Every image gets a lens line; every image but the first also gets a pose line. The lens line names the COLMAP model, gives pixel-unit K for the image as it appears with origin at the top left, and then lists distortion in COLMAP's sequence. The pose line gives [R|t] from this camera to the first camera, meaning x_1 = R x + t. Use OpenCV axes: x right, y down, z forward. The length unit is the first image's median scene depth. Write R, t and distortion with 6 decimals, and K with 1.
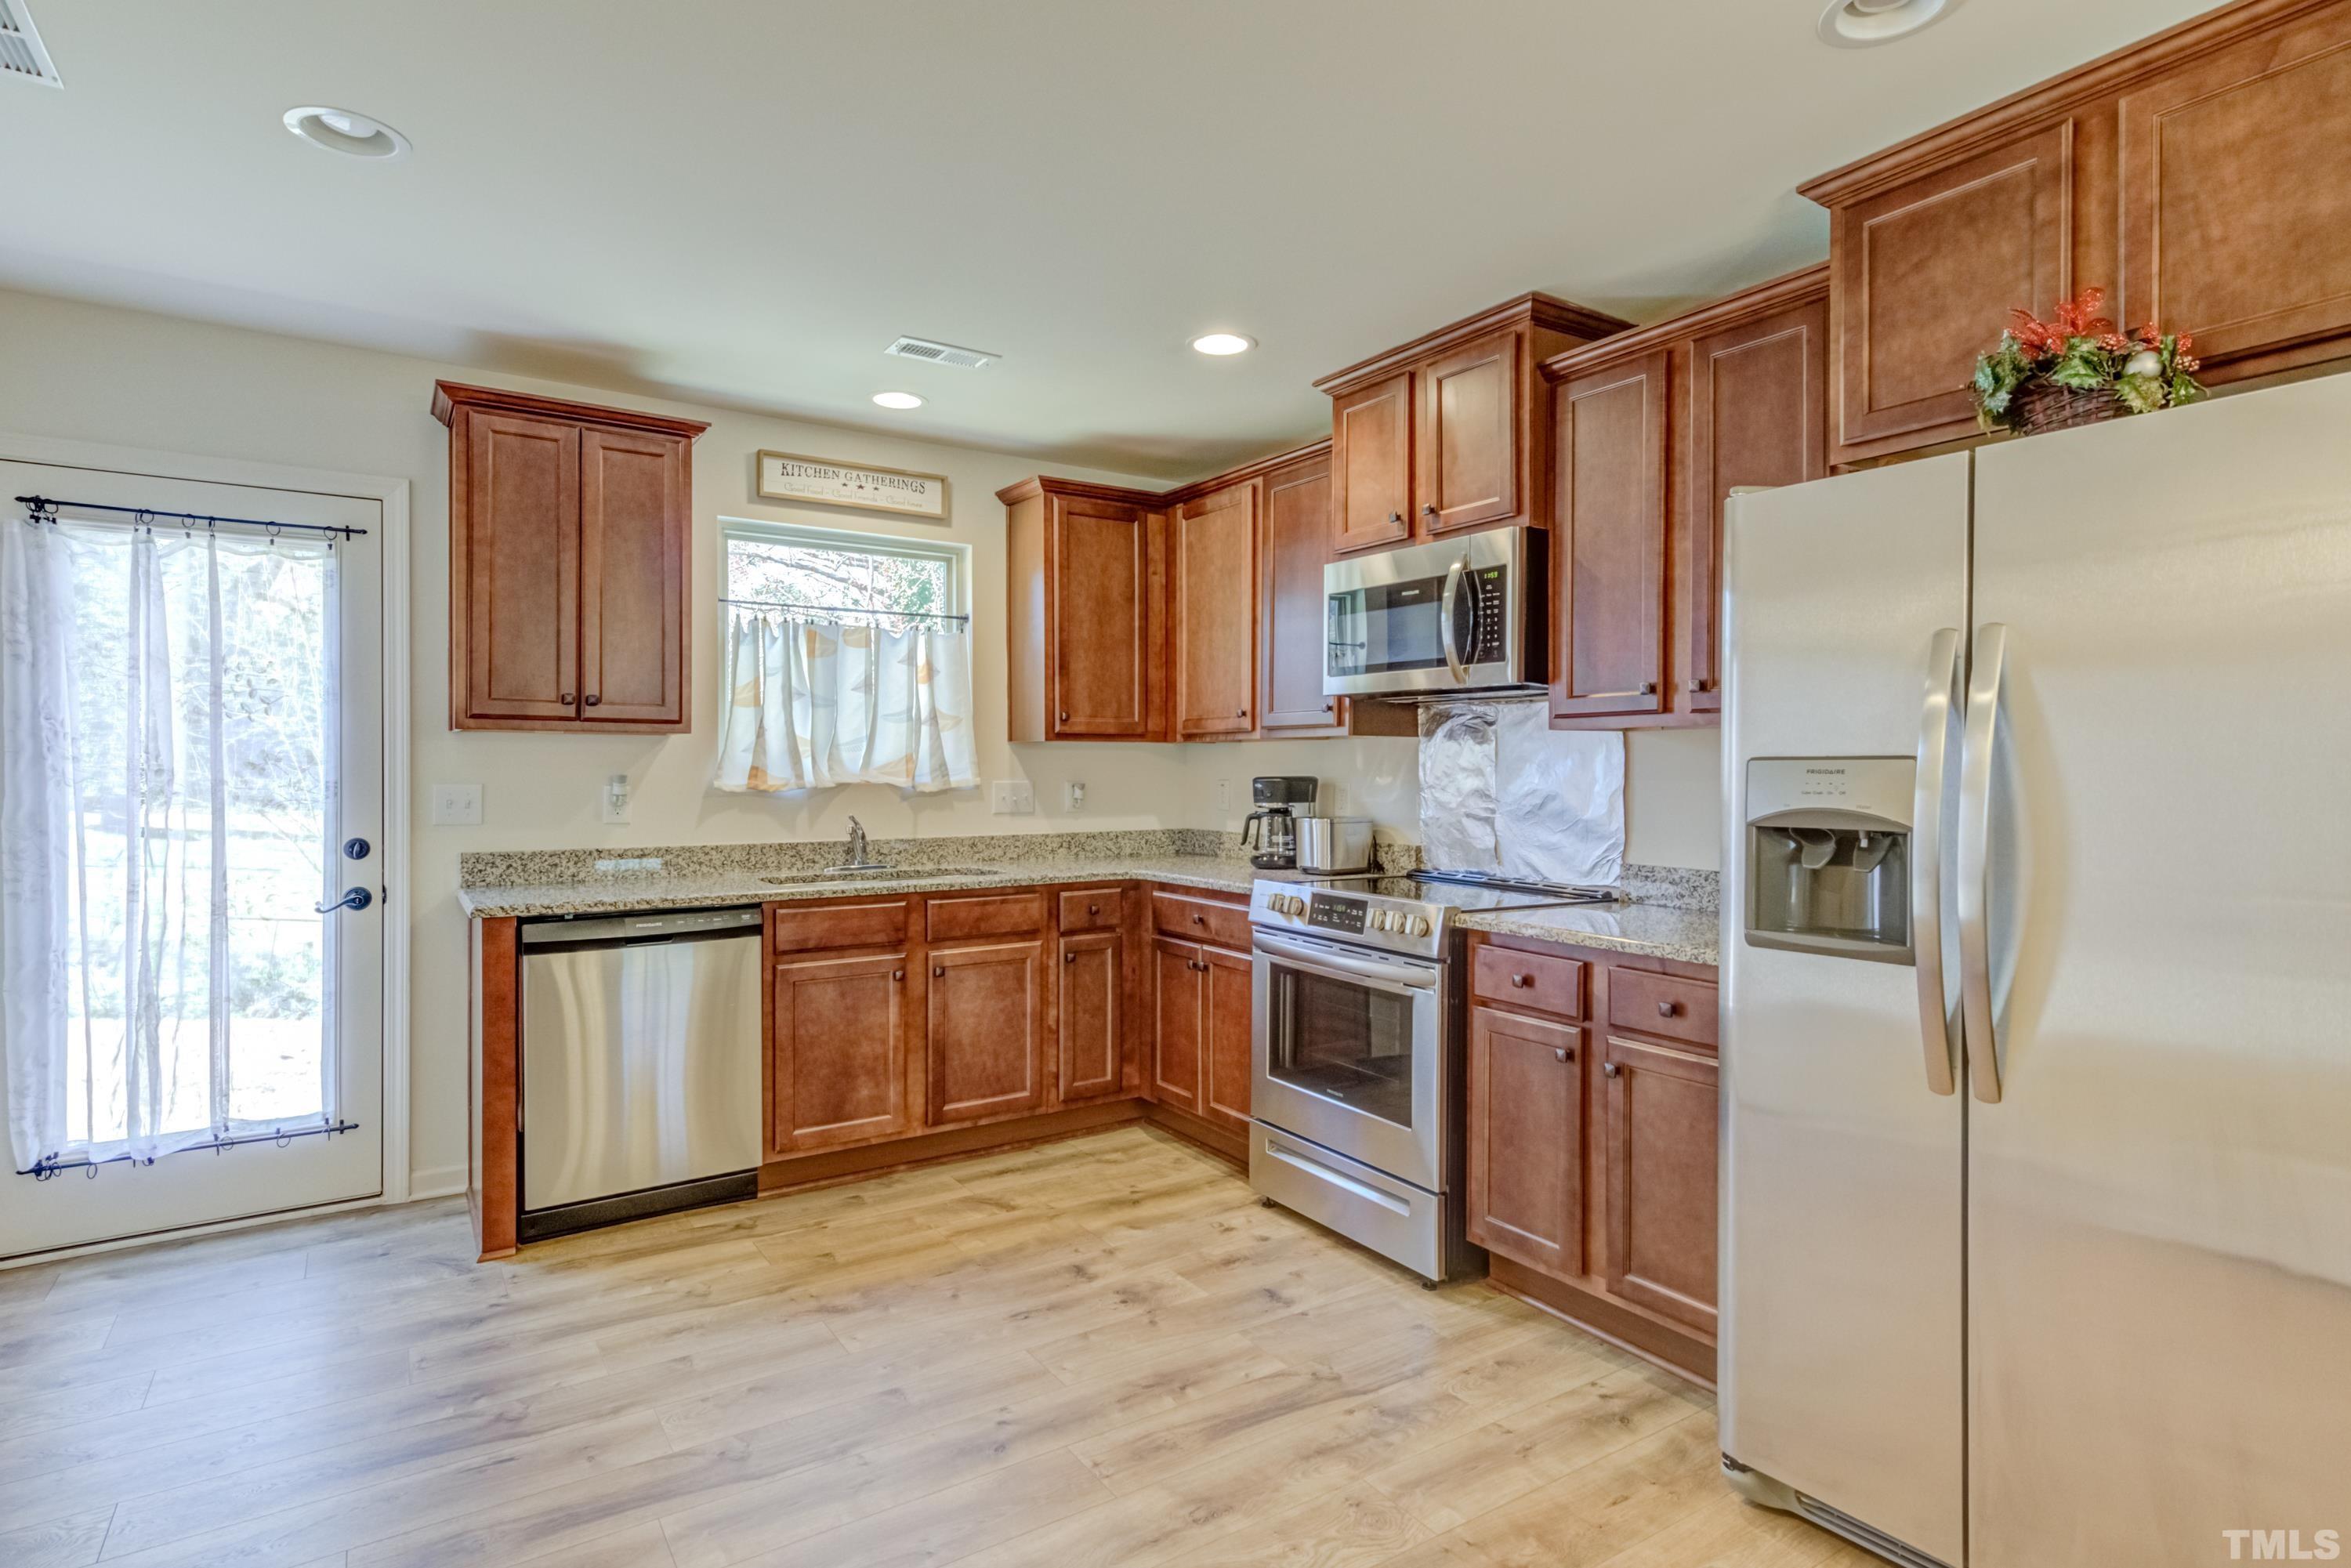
lens RADIAL K [[1207.1, 0, 1208.8], [0, 1207.1, 771.9], [0, 0, 1]] dist [0.027307, -0.008068]
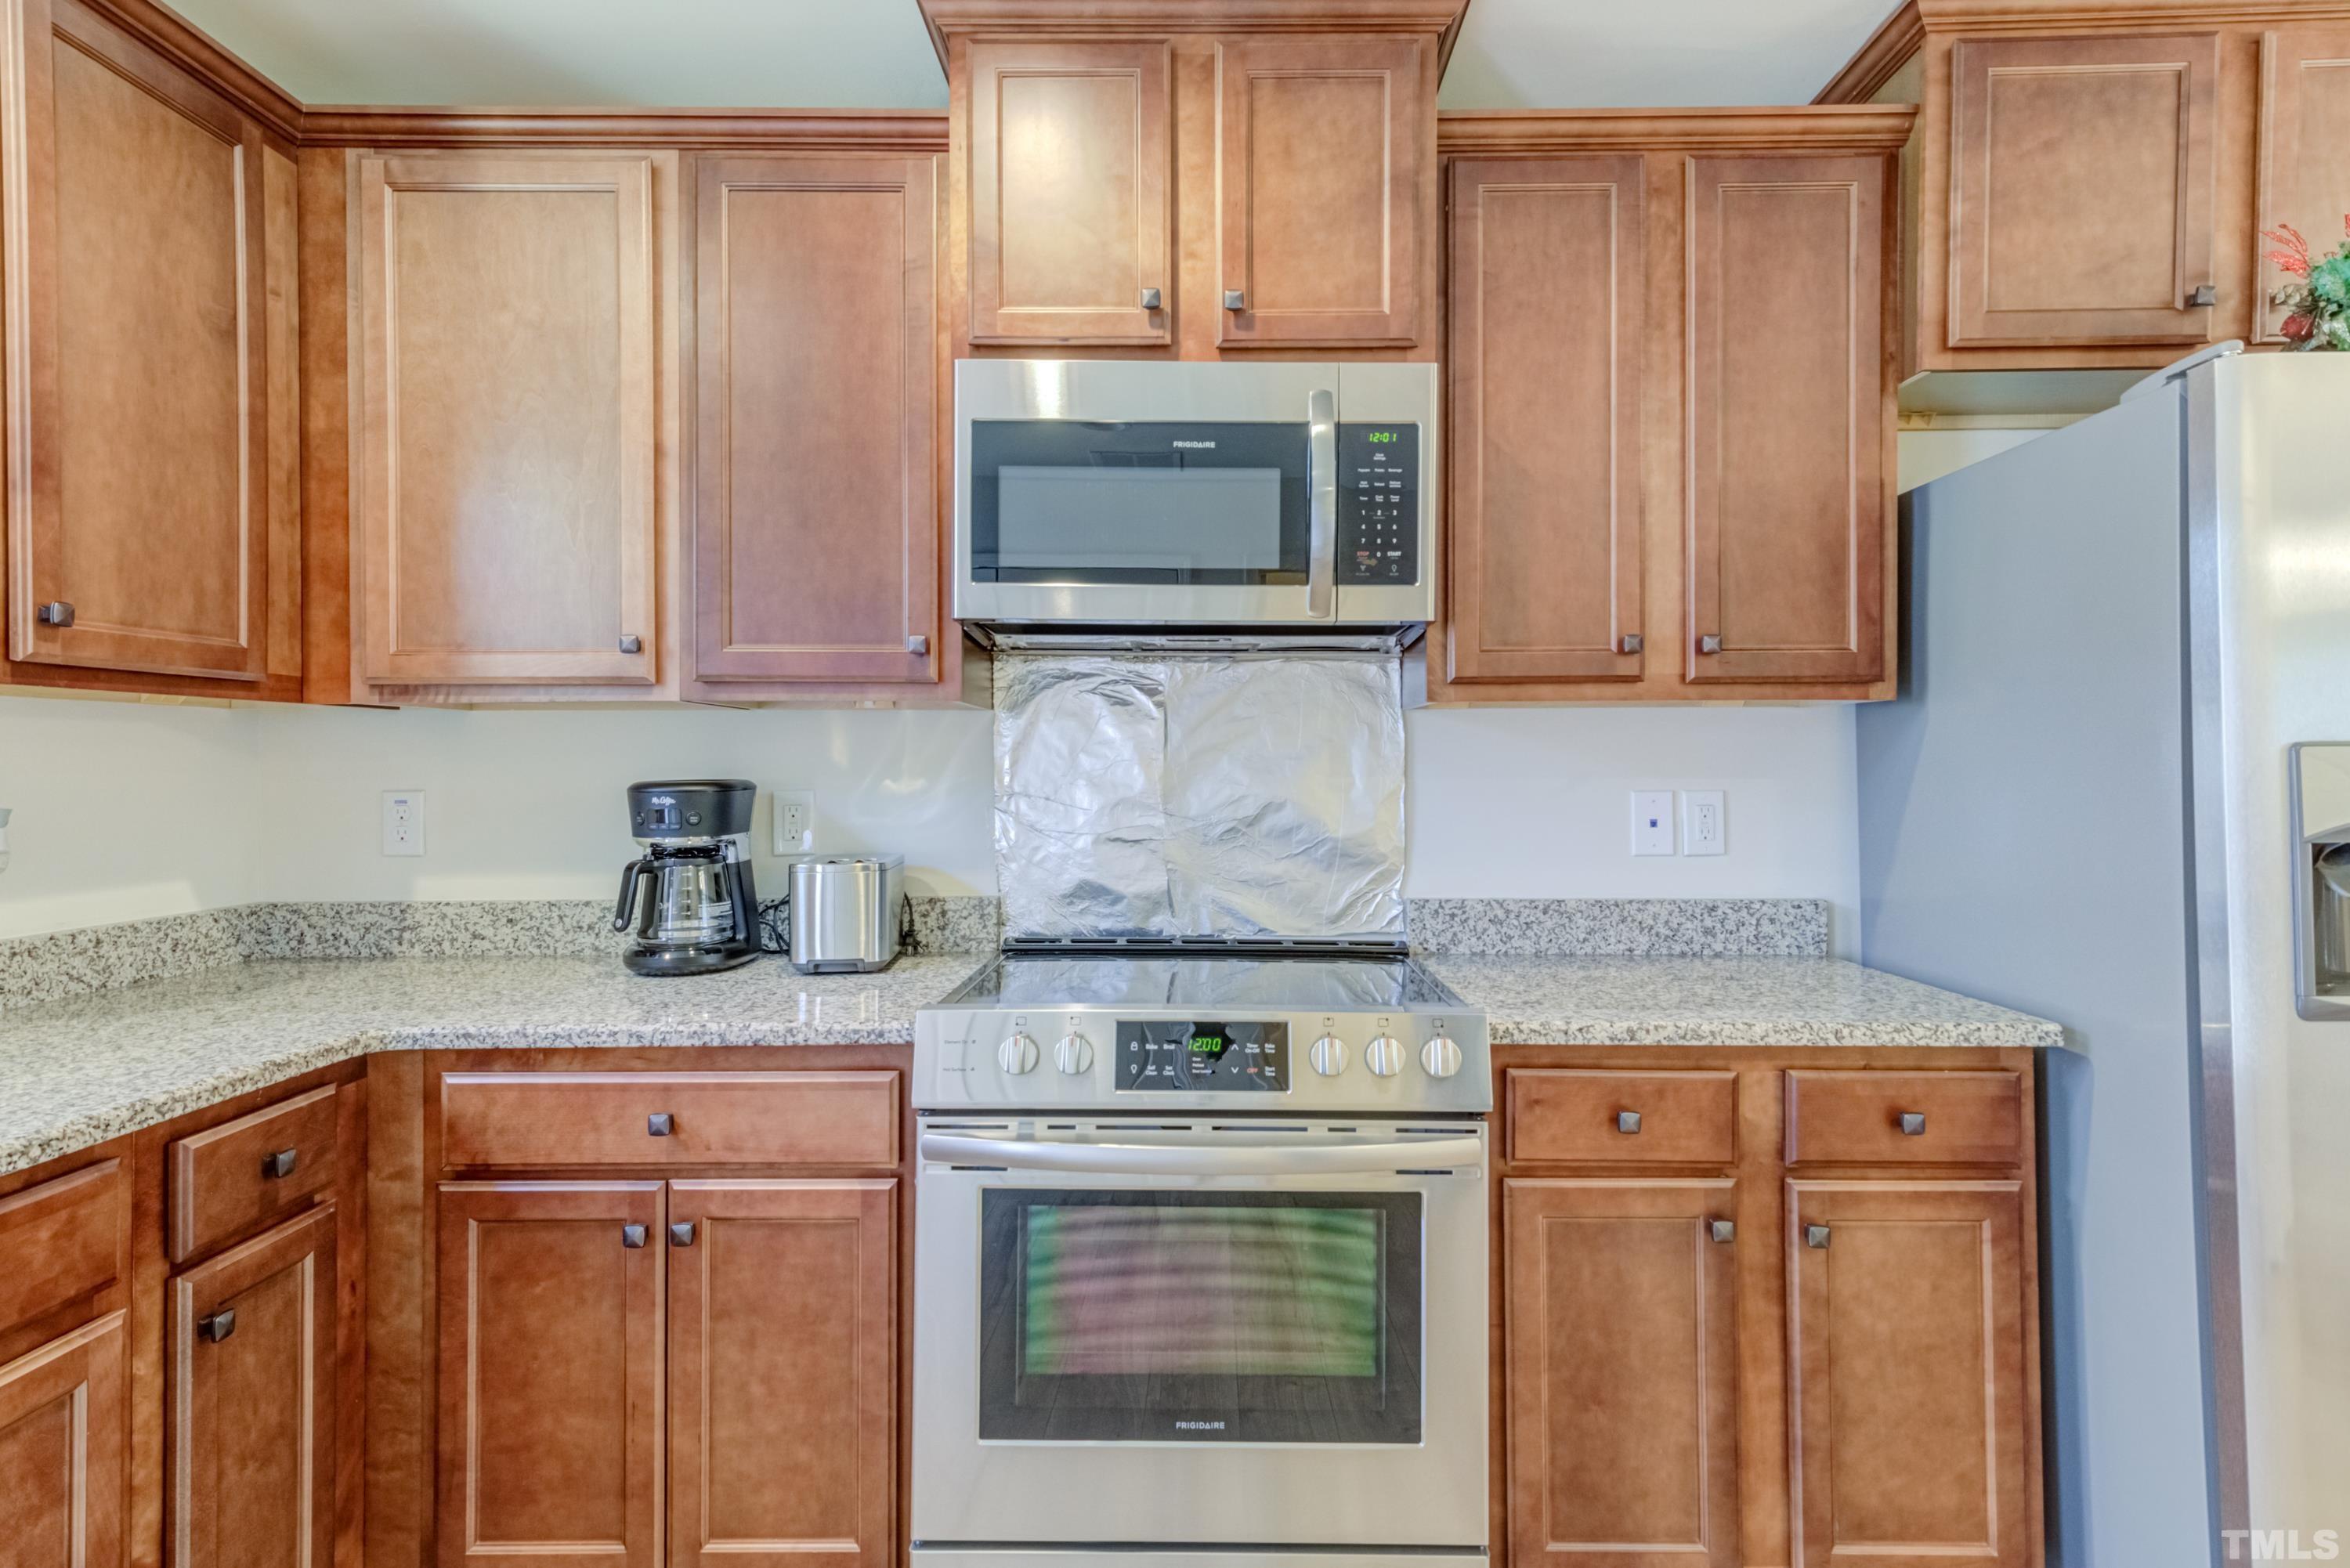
lens RADIAL K [[1206.5, 0, 1222.5], [0, 1206.5, 762.3], [0, 0, 1]] dist [0.027307, -0.008068]
pose [[0.568933, -0.002835, 0.822379, -0.260992], [0.006035, 0.999982, -0.000728, -0.002333], [-0.822362, 0.005377, 0.568939, 0.628371]]
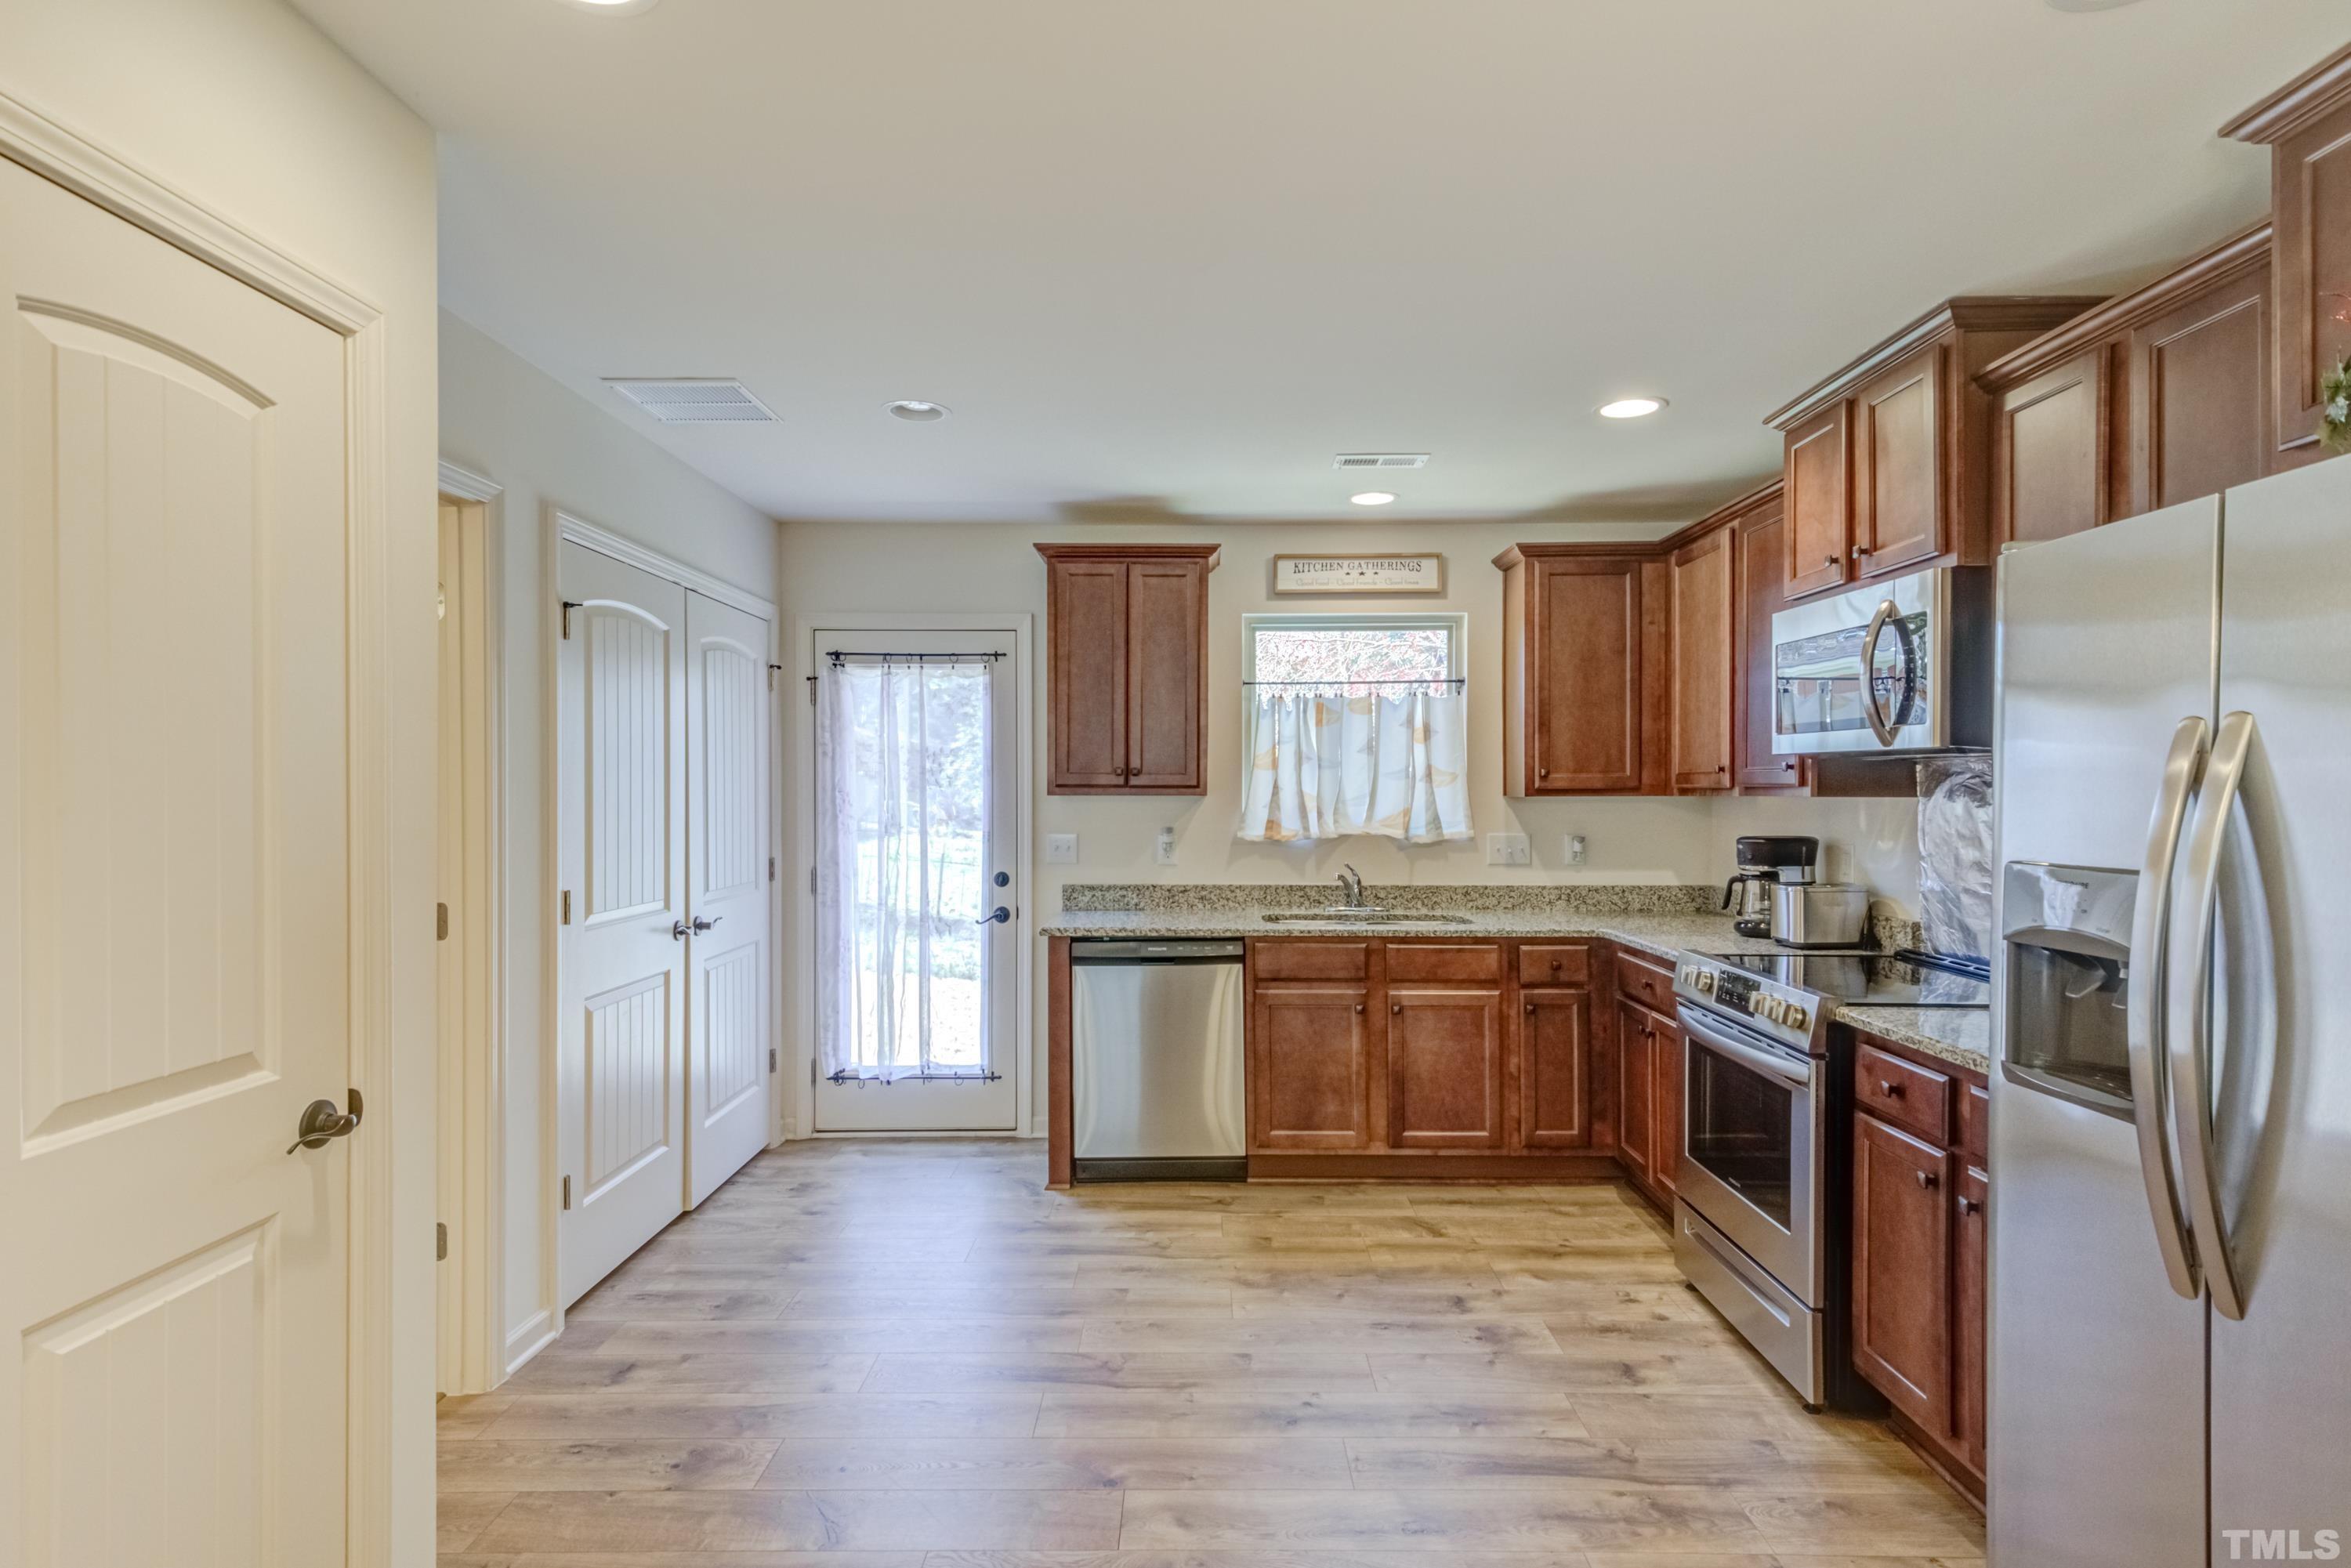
lens RADIAL K [[1207.1, 0, 1190.6], [0, 1207.1, 785.0], [0, 0, 1]] dist [0.027307, -0.008068]
pose [[0.822250, -0.005351, -0.569101, 0.261614], [0.001156, 0.999969, -0.007733, -0.033618], [0.569125, 0.005700, 0.822231, -0.022198]]
